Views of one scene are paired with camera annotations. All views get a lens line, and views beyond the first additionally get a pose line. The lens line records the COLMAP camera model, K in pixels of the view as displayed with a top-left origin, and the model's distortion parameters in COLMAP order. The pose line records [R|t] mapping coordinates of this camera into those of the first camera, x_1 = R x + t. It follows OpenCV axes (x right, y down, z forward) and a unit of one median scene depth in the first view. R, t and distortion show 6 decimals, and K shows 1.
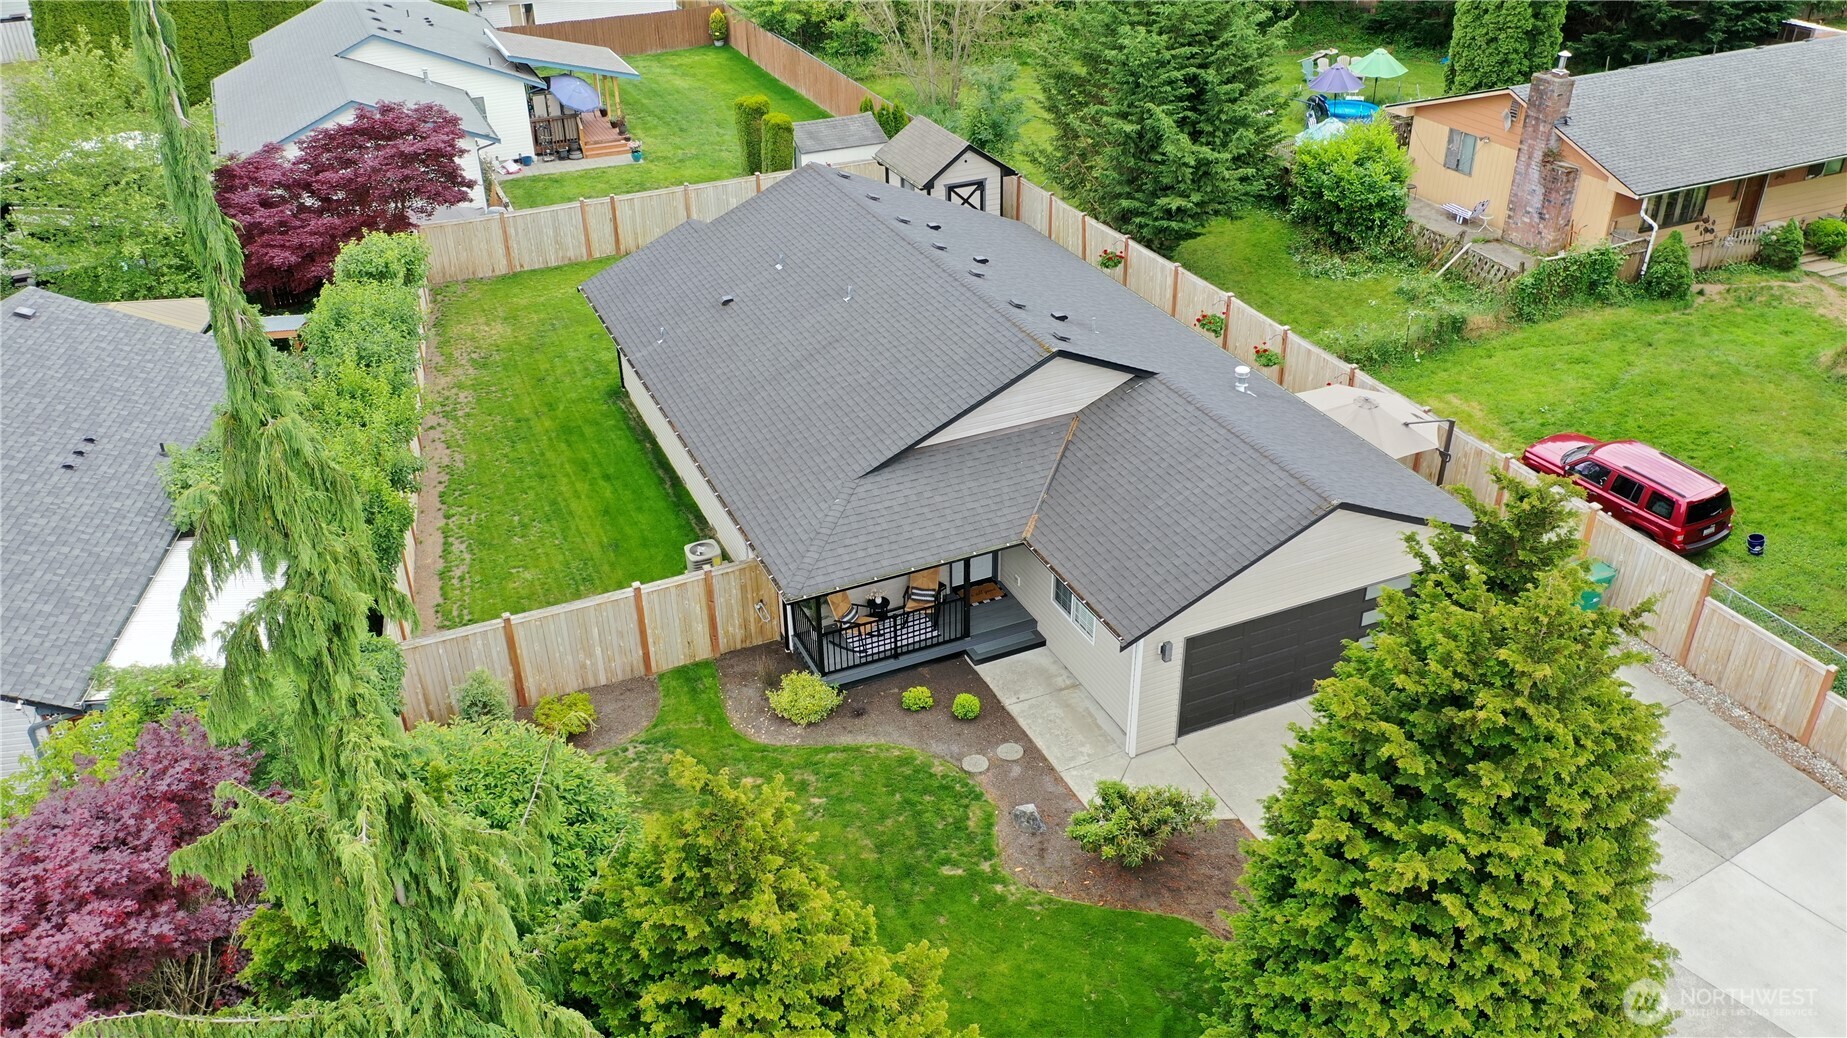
lens RADIAL K [[1460.7, 0, 921.8], [0, 1460.7, 518.5], [0, 0, 1]] dist [-0.006146, 0.004869]
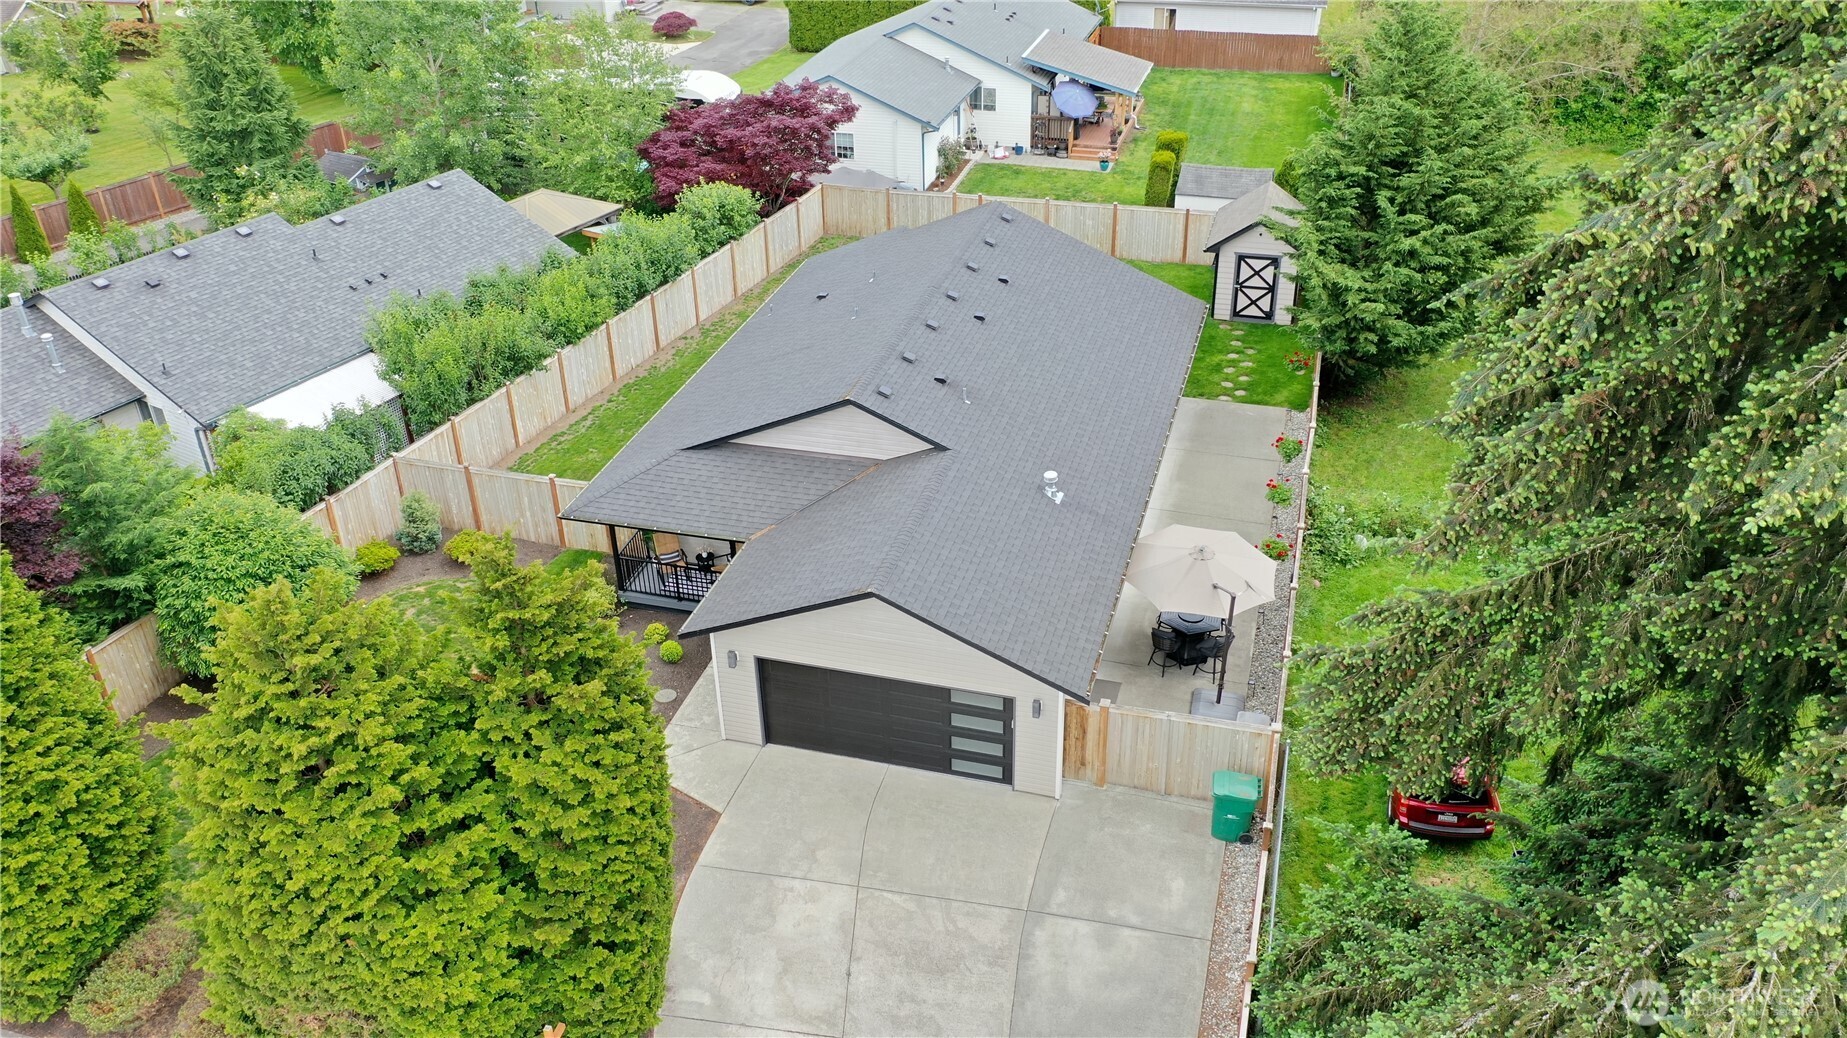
lens RADIAL K [[1460.7, 0, 925.1], [0, 1460.7, 521.1], [0, 0, 1]] dist [-0.006146, 0.004869]
pose [[0.769126, 0.331739, -0.546255, 0.636276], [-0.318978, 0.939917, 0.121688, -0.146867], [0.553803, 0.080650, 0.828732, 0.073874]]
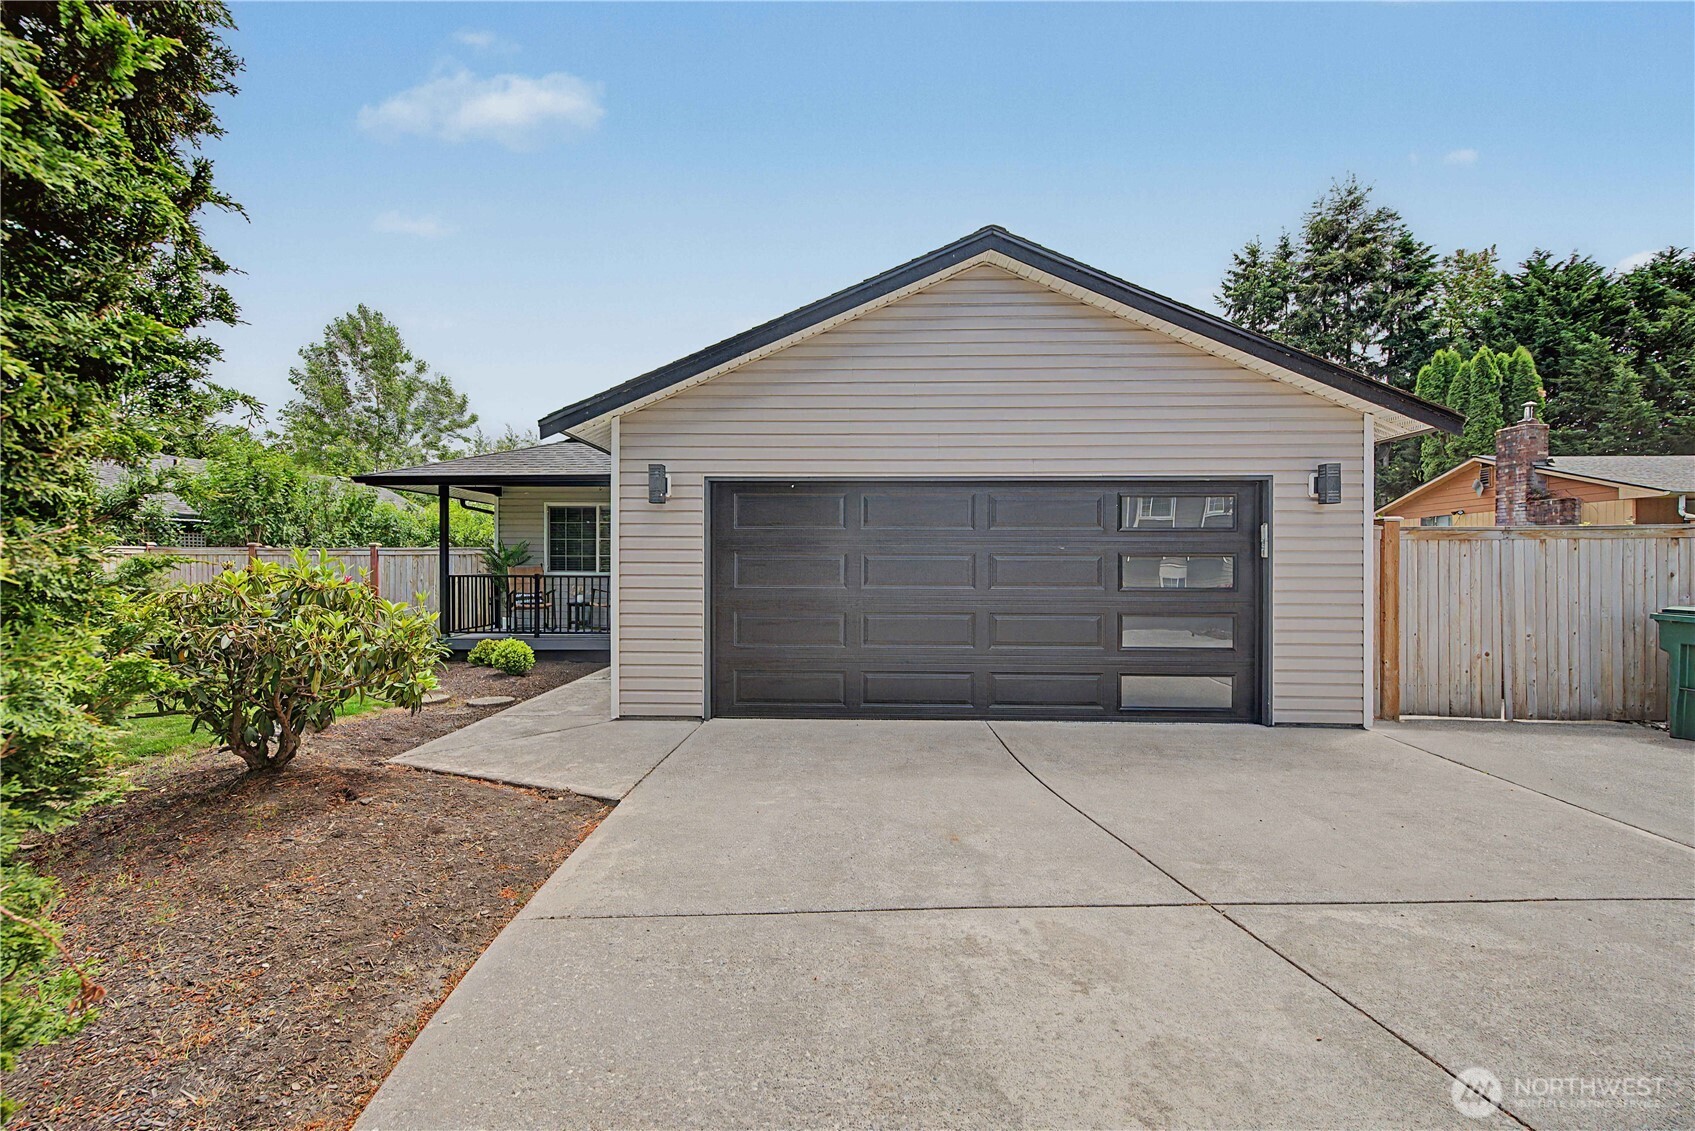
lens RADIAL K [[667.3, 0, 846.8], [0, 667.3, 561.3], [0, 0, 1]] dist [0.006801, -0.000131]
pose [[0.904376, 0.011843, -0.426572, 0.243318], [-0.228495, 0.857683, -0.460619, 0.154792], [0.360408, 0.514043, 0.778374, 0.602159]]
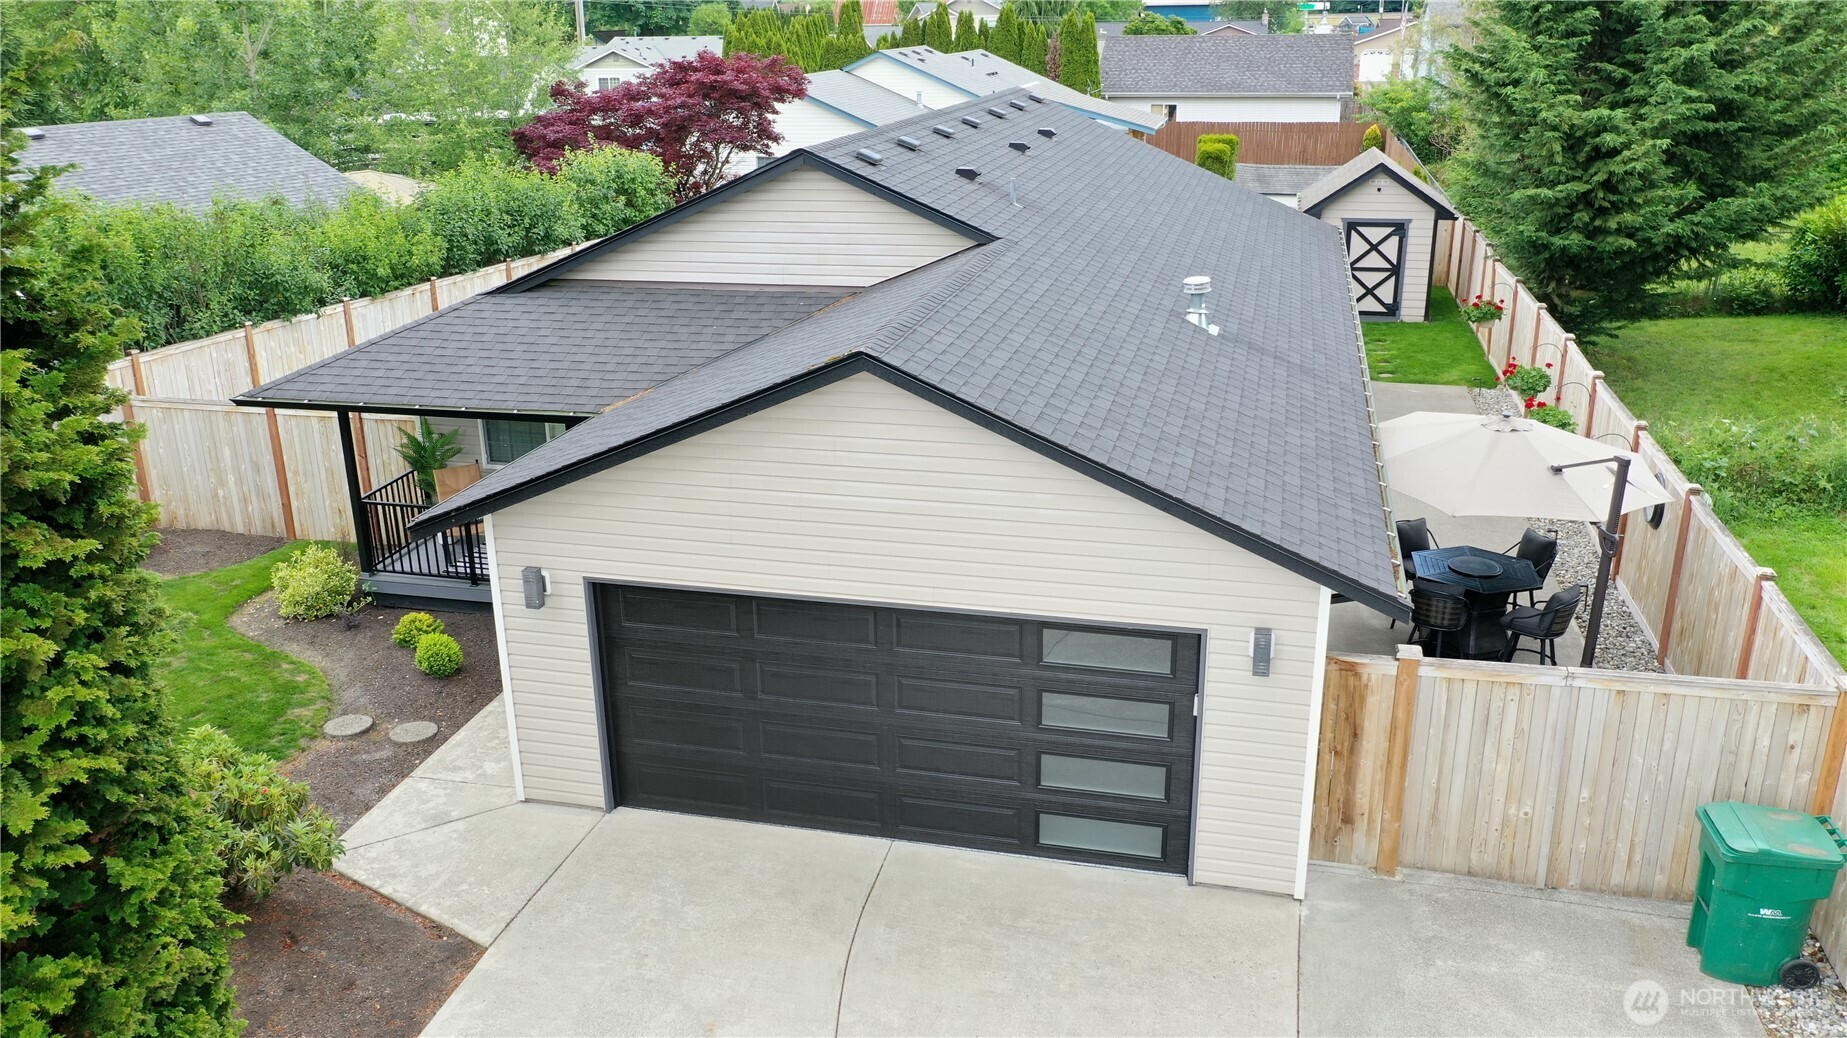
lens RADIAL K [[1460.7, 0, 920.0], [0, 1460.7, 517.6], [0, 0, 1]] dist [-0.006146, 0.004869]
pose [[0.791628, 0.208753, -0.574236, 0.402789], [-0.309725, 0.947229, -0.082633, 0.048615], [0.526683, 0.243270, 0.814509, 0.462186]]
